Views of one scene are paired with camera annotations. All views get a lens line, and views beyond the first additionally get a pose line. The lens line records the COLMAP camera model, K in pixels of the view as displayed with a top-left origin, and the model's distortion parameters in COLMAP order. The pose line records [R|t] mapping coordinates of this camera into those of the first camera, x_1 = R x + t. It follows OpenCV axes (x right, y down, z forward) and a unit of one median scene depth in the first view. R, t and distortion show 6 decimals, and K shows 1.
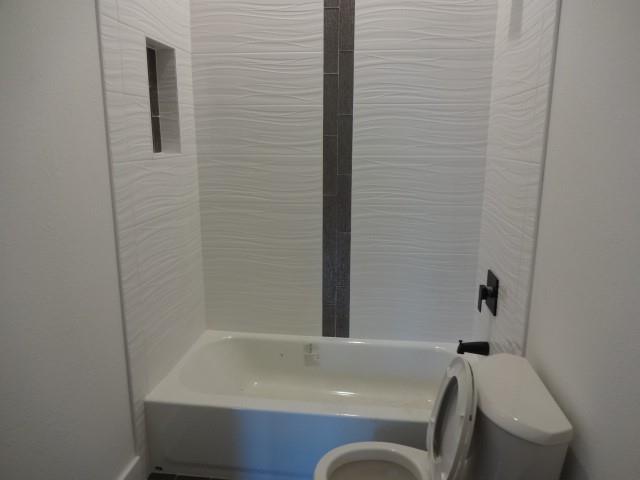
lens RADIAL K [[462.4, 0, 320.0], [0, 462.4, 240.0], [0, 0, 1]] dist [-0.041074, 0.002450]
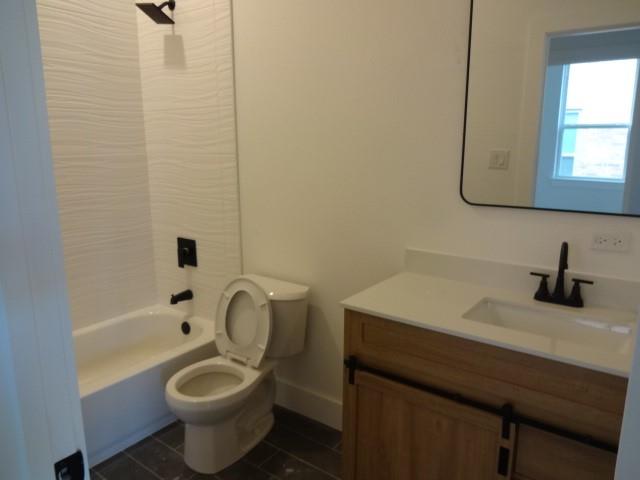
lens RADIAL K [[462.4, 0, 320.0], [0, 462.4, 240.0], [0, 0, 1]] dist [-0.041074, 0.002450]
pose [[0.478338, -0.185150, 0.858436, -0.584128], [0.185941, 0.976712, 0.107051, 0.006242], [-0.858265, 0.108412, 0.501625, -0.029919]]
